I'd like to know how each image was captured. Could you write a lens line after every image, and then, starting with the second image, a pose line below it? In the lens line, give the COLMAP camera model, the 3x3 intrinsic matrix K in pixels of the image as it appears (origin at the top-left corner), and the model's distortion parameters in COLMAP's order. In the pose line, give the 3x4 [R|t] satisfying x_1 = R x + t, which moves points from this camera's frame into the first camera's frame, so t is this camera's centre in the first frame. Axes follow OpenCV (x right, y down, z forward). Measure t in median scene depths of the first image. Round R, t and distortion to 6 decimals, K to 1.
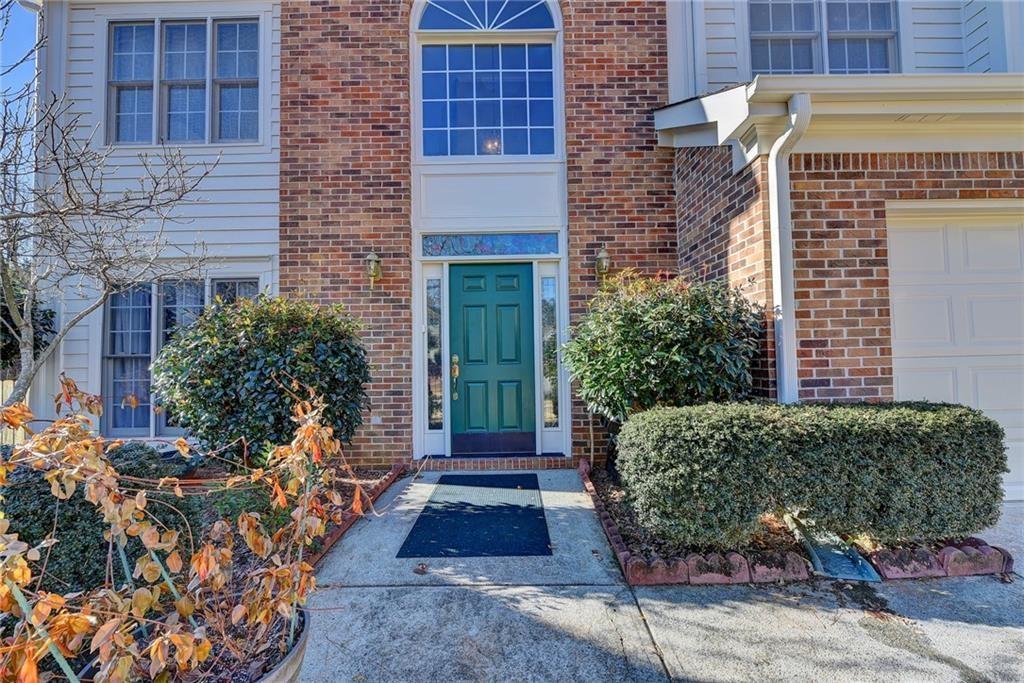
lens RADIAL K [[411.7, 0, 512.0], [0, 411.7, 341.5], [0, 0, 1]] dist [0.000069, -0.000018]
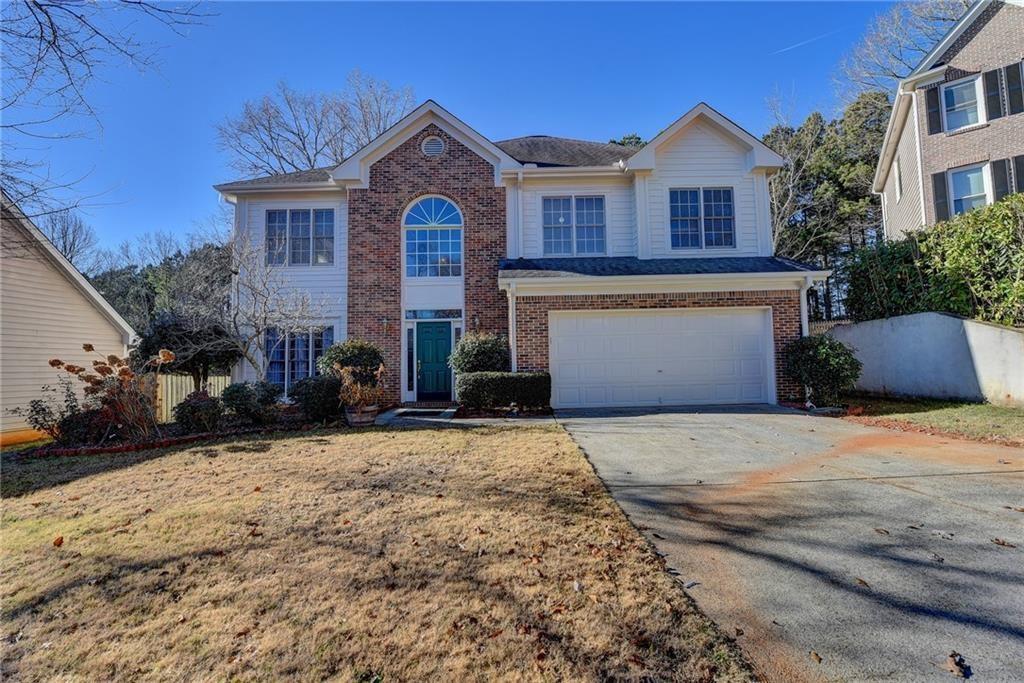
lens RADIAL K [[411.7, 0, 512.0], [0, 411.7, 341.5], [0, 0, 1]] dist [0.000069, -0.000018]
pose [[0.999977, -0.000232, 0.006734, 0.398275], [0.000405, 0.999667, -0.025785, -0.012829], [-0.006725, 0.025787, 0.999645, -1.443973]]
